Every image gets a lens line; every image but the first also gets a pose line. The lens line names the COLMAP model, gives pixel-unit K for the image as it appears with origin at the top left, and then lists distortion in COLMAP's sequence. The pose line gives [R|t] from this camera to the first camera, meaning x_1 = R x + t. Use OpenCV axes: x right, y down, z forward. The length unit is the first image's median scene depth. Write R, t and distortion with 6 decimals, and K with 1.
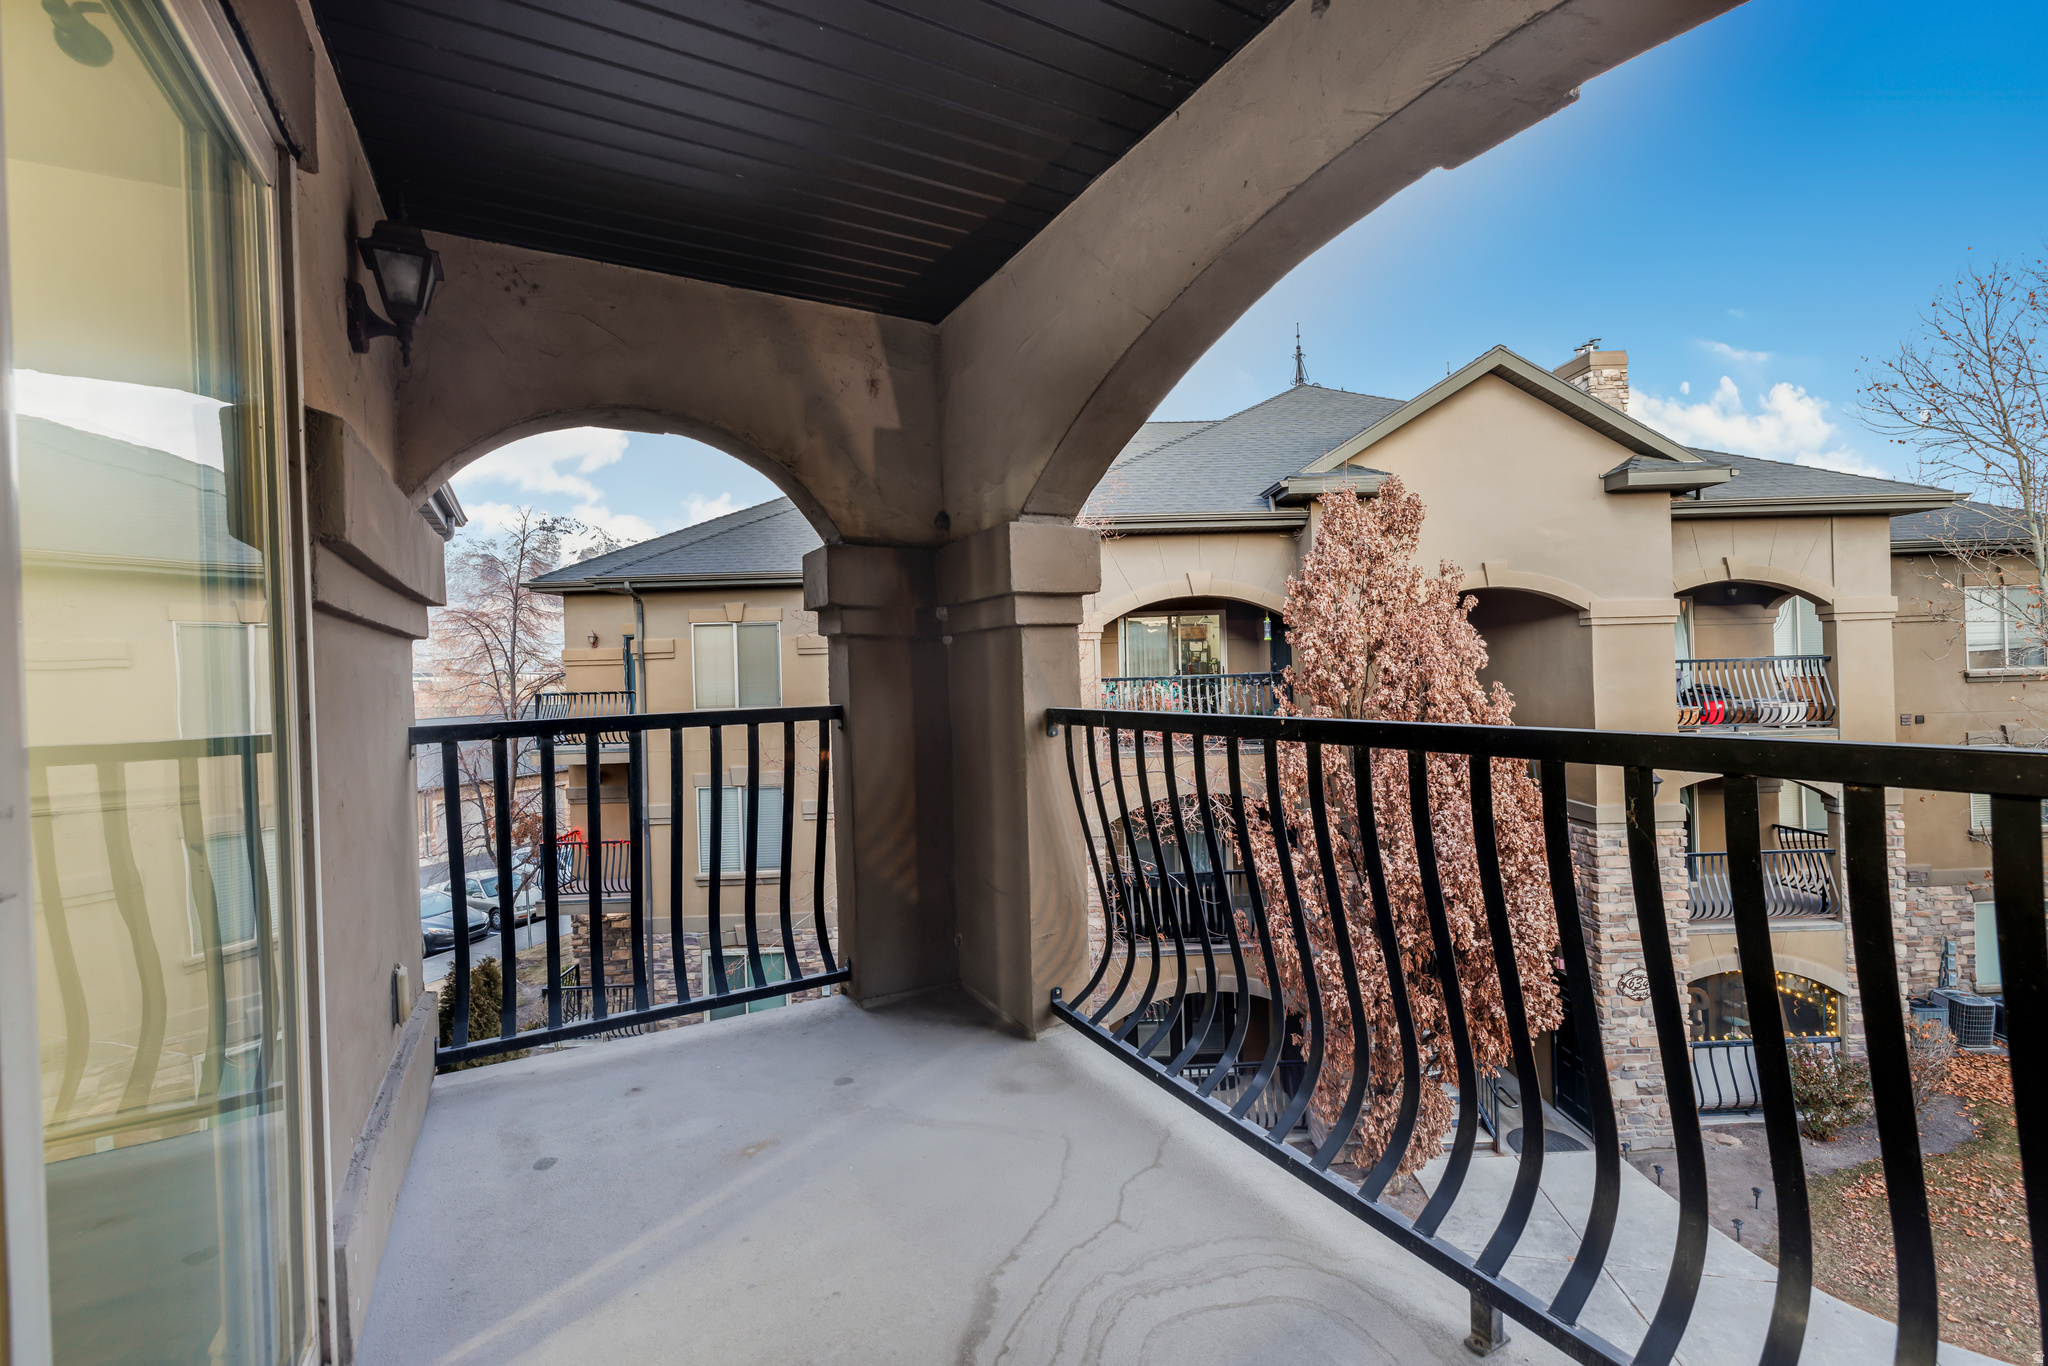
lens RADIAL K [[874.6, 0, 1016.6], [0, 874.6, 666.7], [0, 0, 1]] dist [-0.025902, 0.019670]
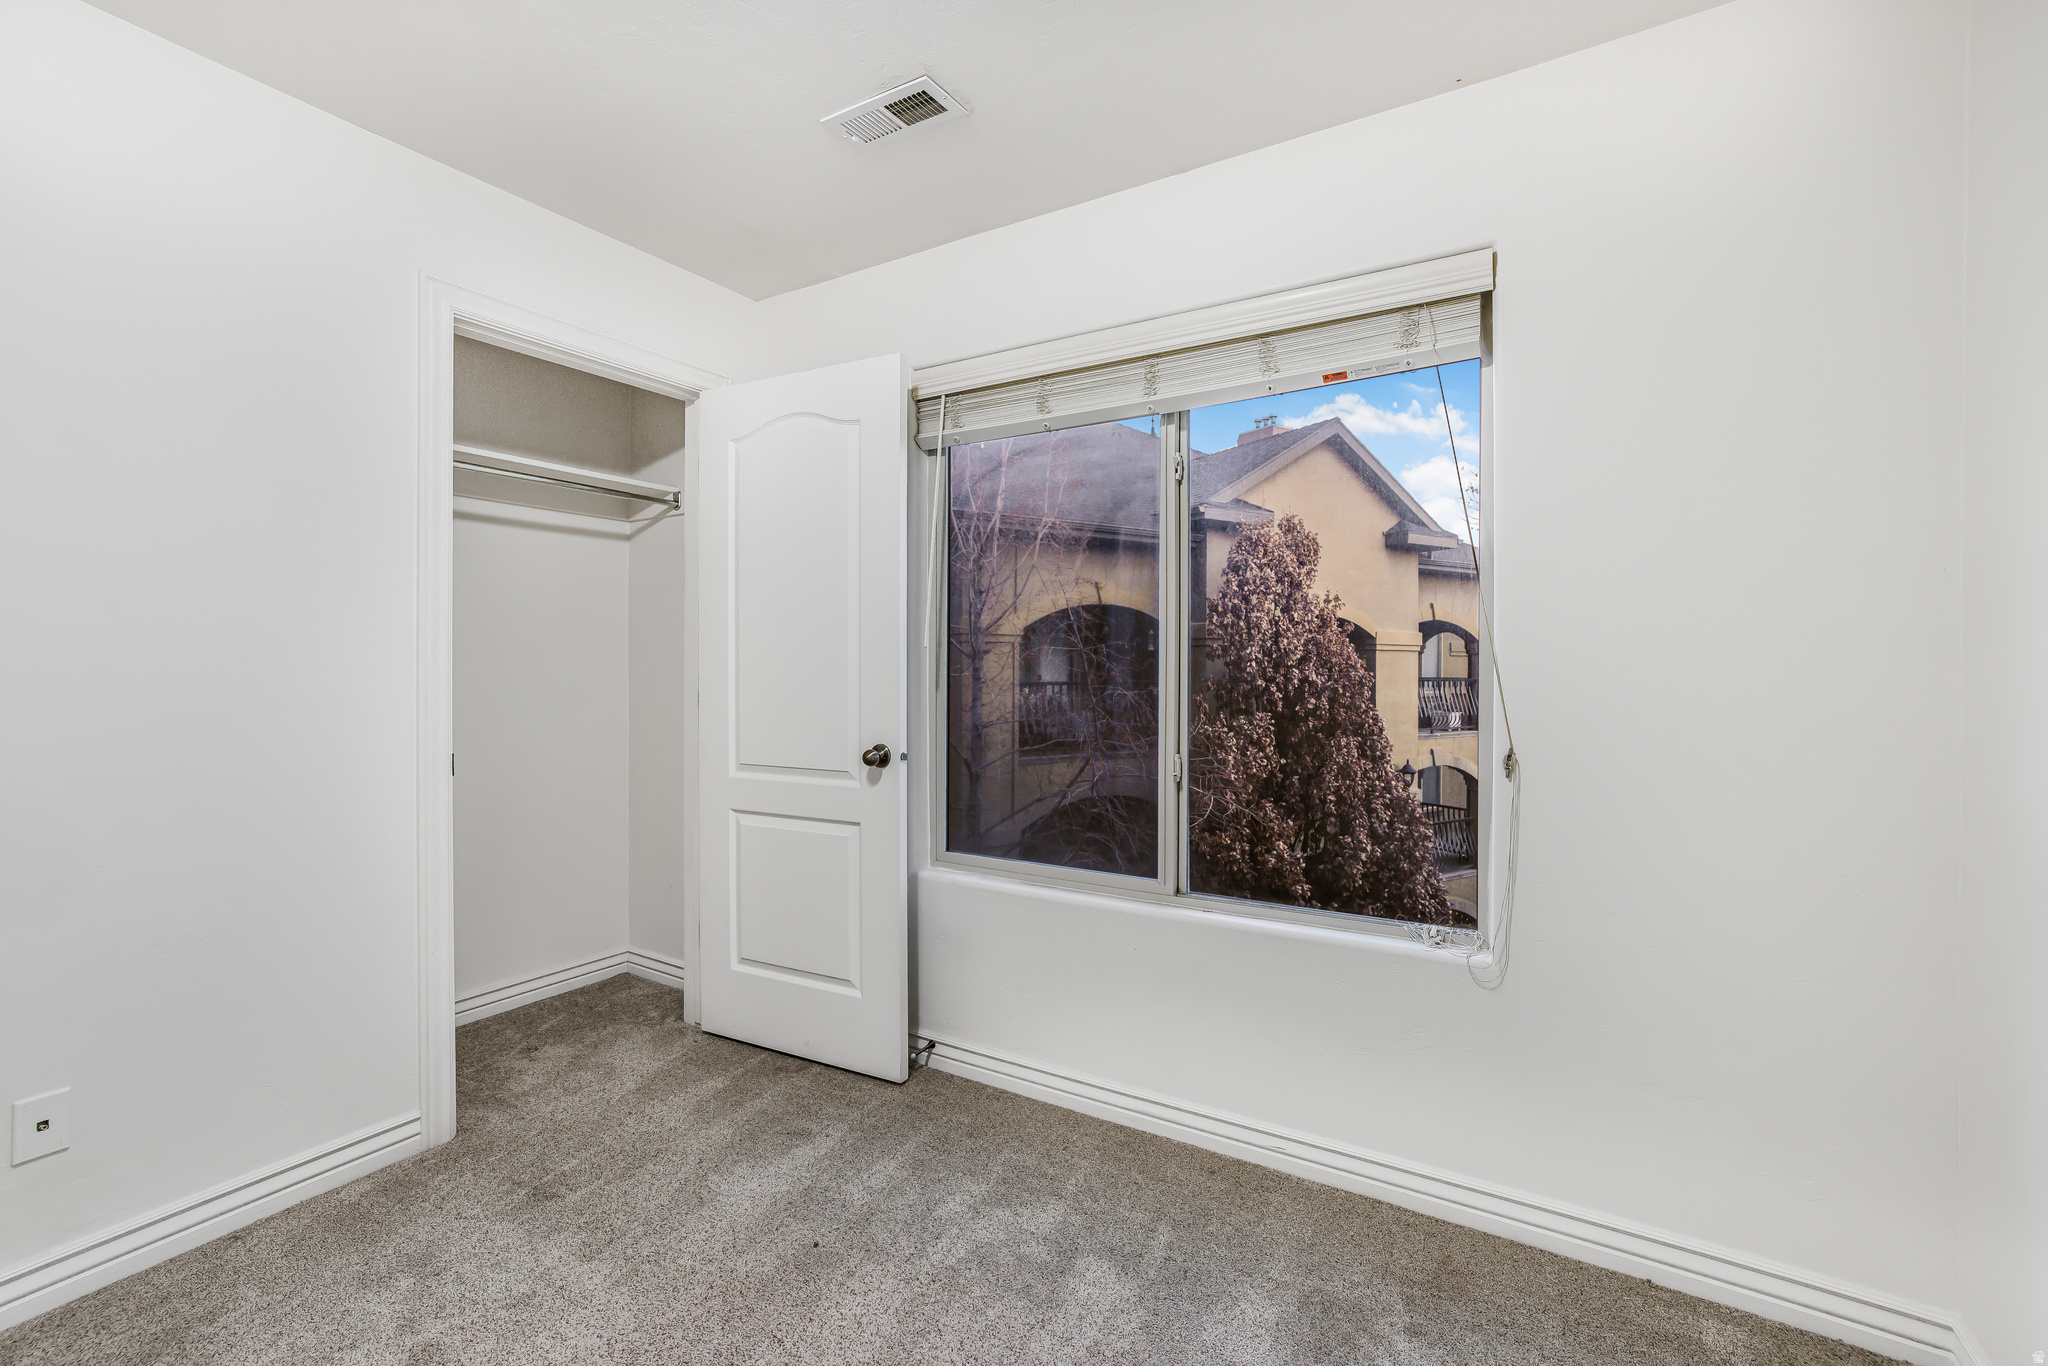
lens RADIAL K [[874.6, 0, 1016.6], [0, 874.6, 666.7], [0, 0, 1]] dist [-0.025902, 0.019670]
pose [[0.865036, 0.031504, 0.500720, -0.429891], [-0.027987, 0.999503, -0.014536, 0.009719], [-0.500929, -0.001439, 0.865487, 0.163013]]
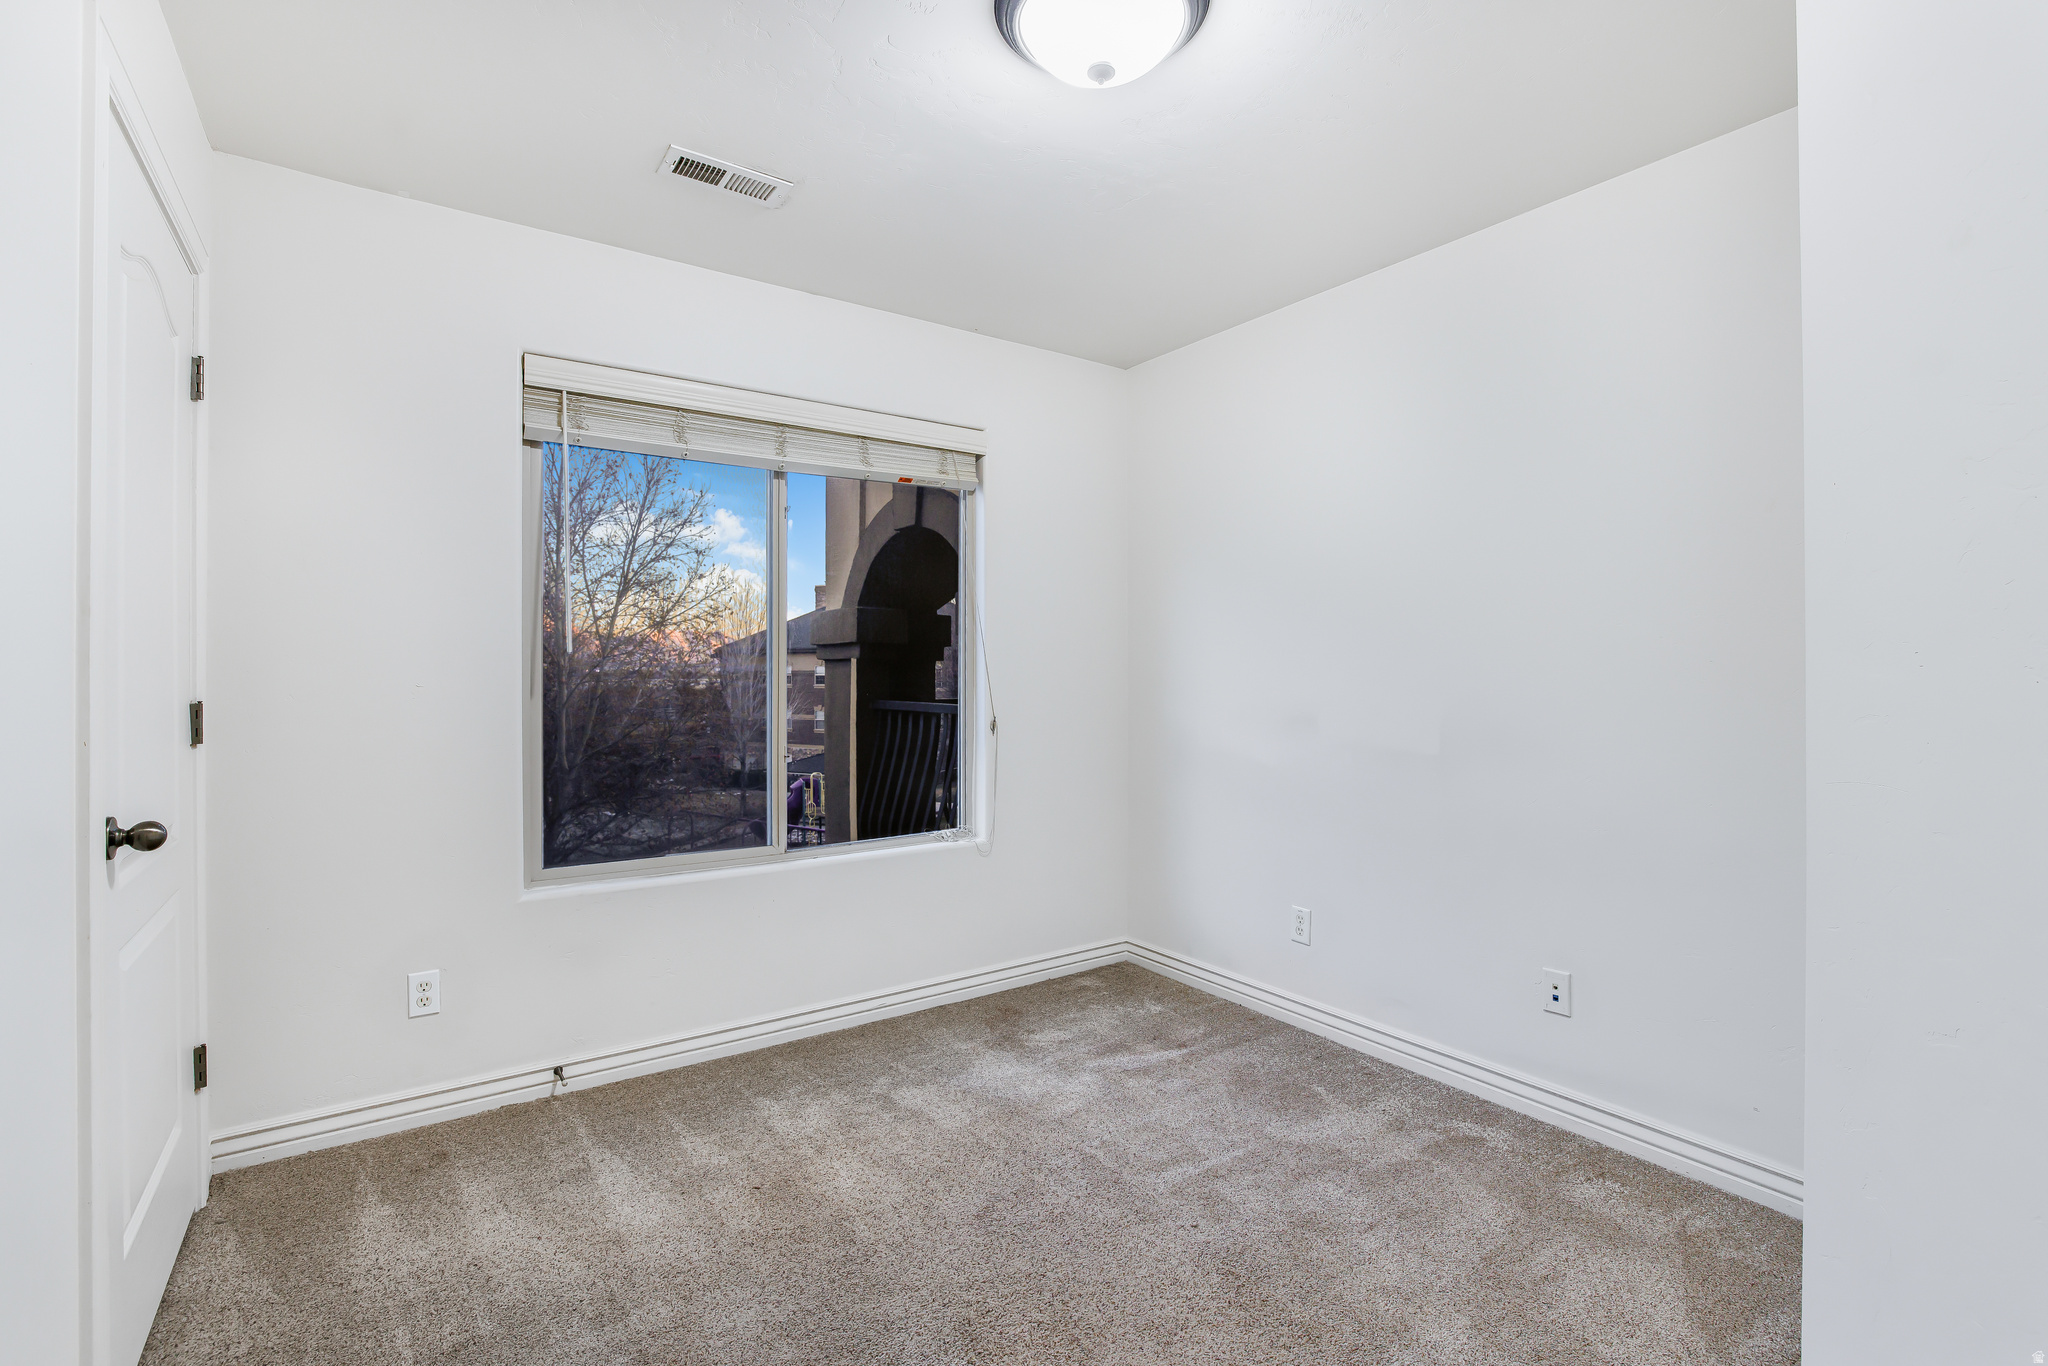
lens RADIAL K [[874.6, 0, 1016.6], [0, 874.6, 666.7], [0, 0, 1]] dist [-0.025902, 0.019670]
pose [[-0.081668, 0.035204, 0.996038, -1.114242], [0.007943, 0.999367, -0.034670, 0.030972], [-0.996628, 0.005080, -0.081896, 0.755426]]
